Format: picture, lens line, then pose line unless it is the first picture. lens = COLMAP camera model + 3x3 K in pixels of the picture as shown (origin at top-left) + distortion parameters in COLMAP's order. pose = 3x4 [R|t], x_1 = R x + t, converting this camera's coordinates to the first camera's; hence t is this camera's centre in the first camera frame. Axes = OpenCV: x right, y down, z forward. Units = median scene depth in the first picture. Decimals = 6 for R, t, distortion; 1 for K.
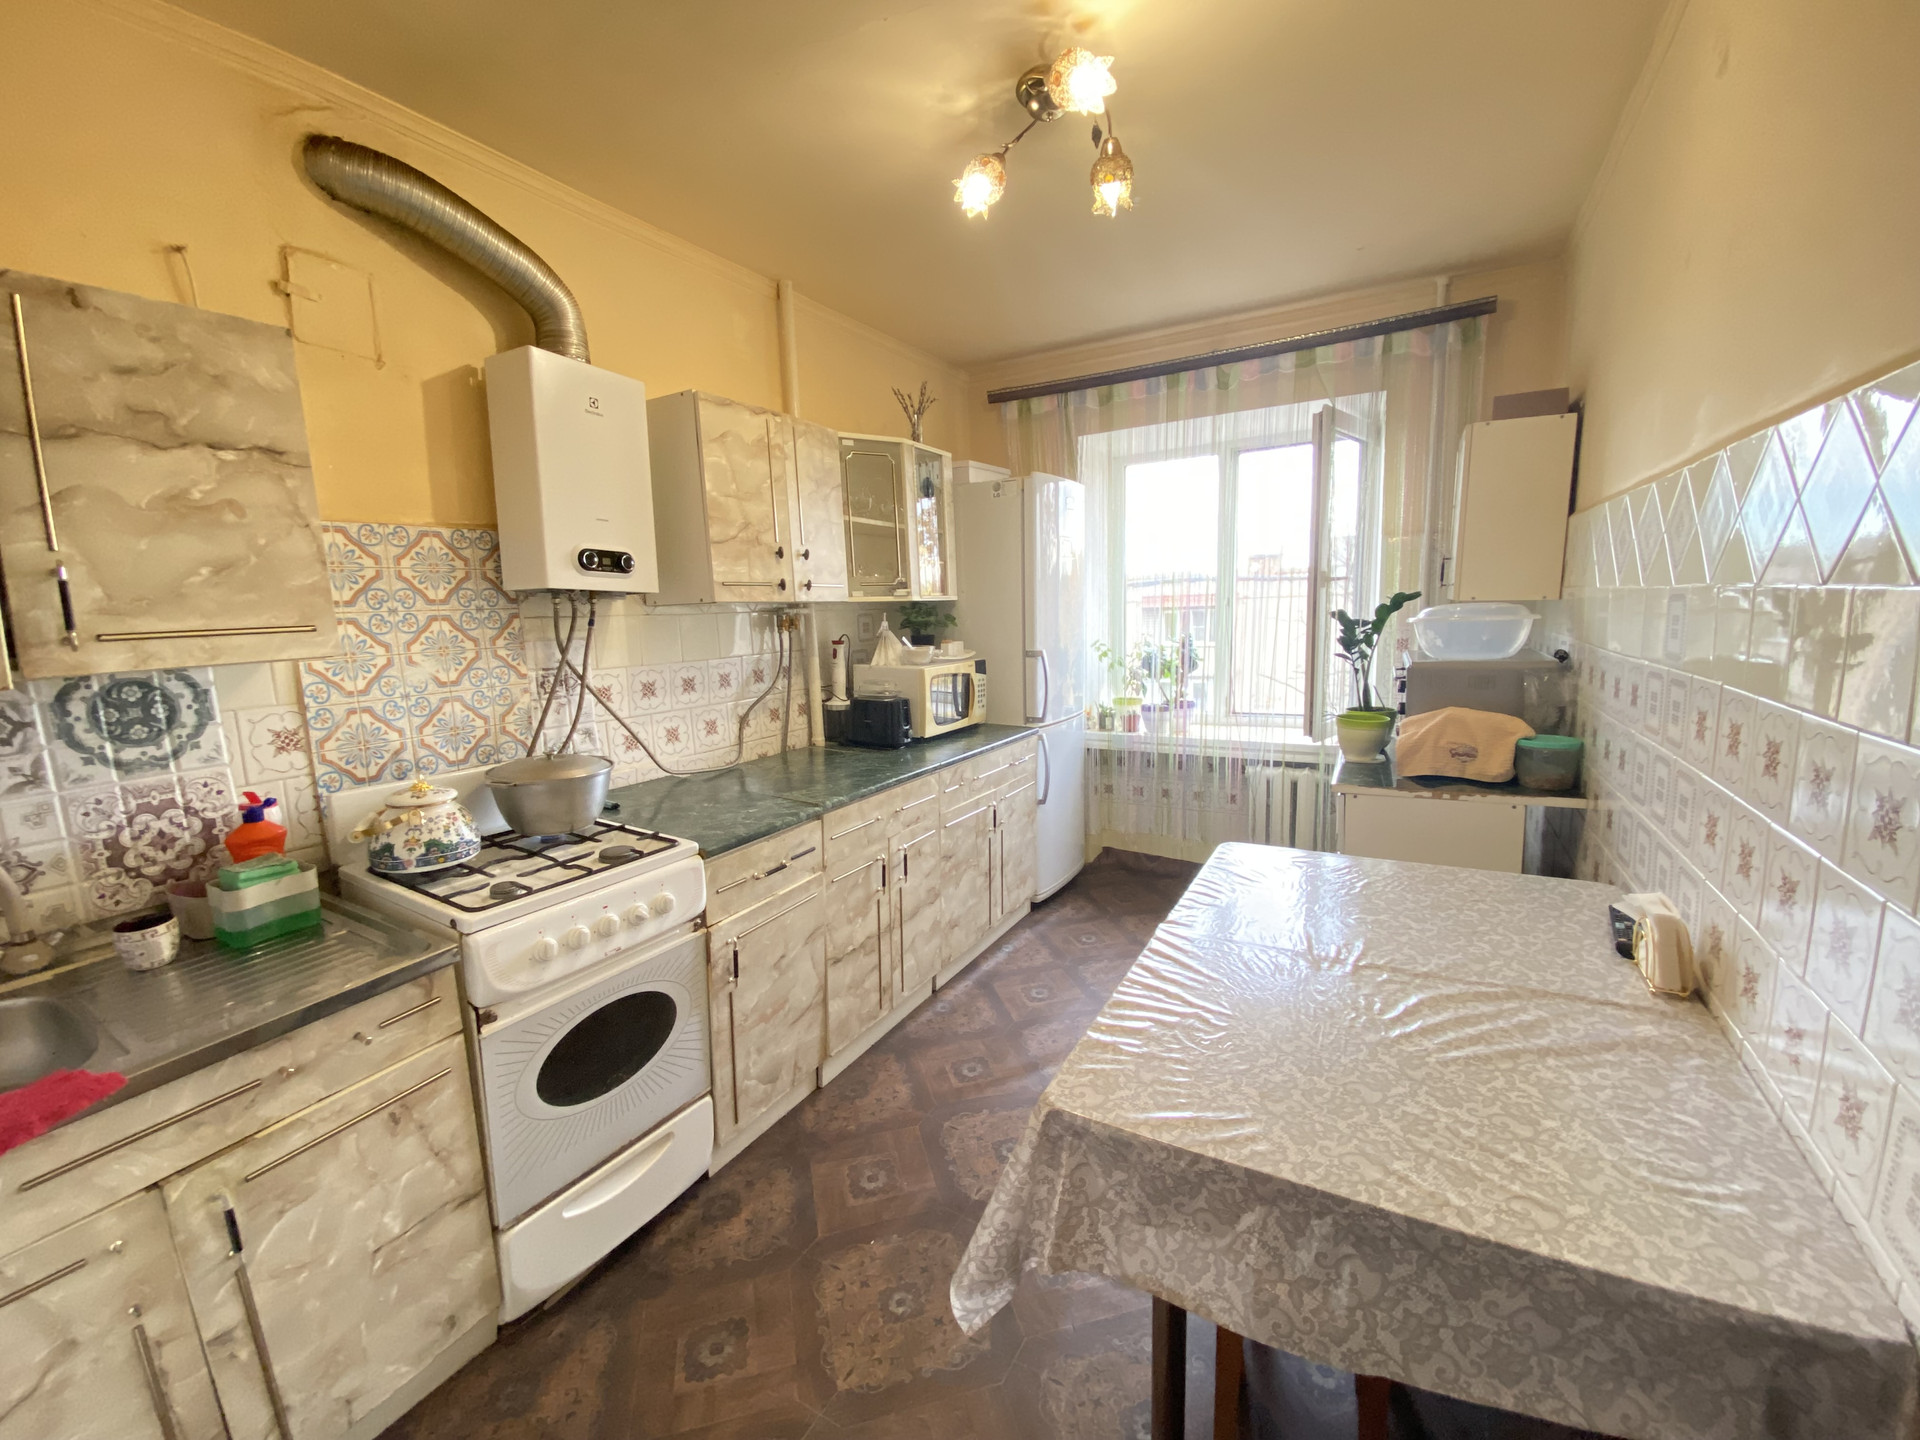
lens RADIAL K [[763.1, 0, 960.0], [0, 763.1, 720.0], [0, 0, 1]] dist [-0.043990, -0.000225]
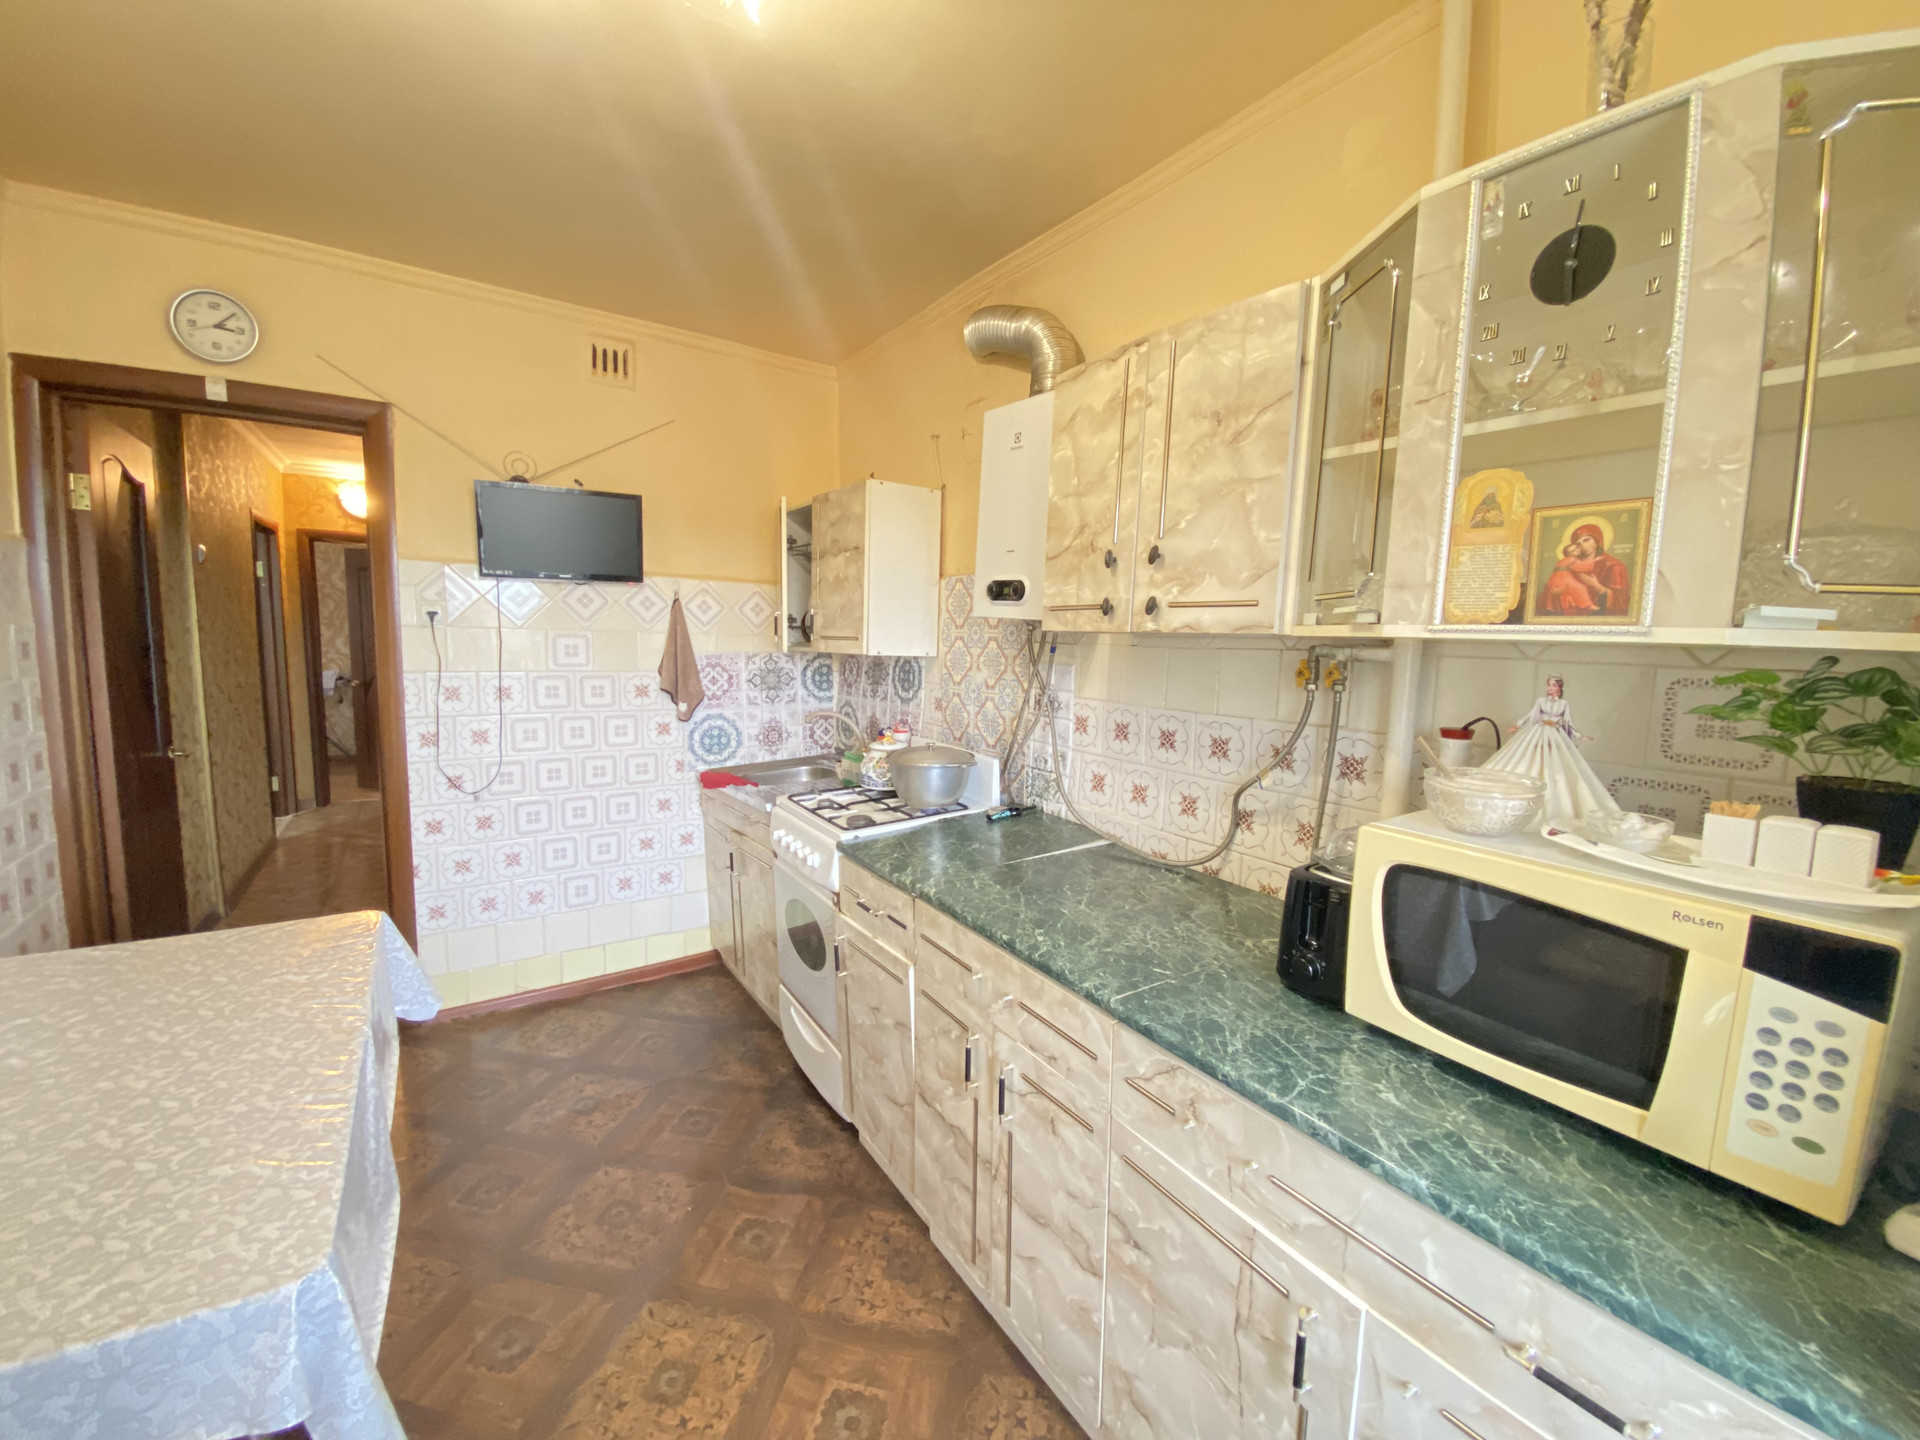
lens RADIAL K [[749.3, 0, 960.0], [0, 749.3, 720.0], [0, 0, 1]] dist [-0.000191, -0.000093]
pose [[-0.437903, 0.113192, -0.891868, 0.453230], [-0.146267, 0.969854, 0.194907, -0.203963], [0.887044, 0.215801, -0.408145, 1.254027]]
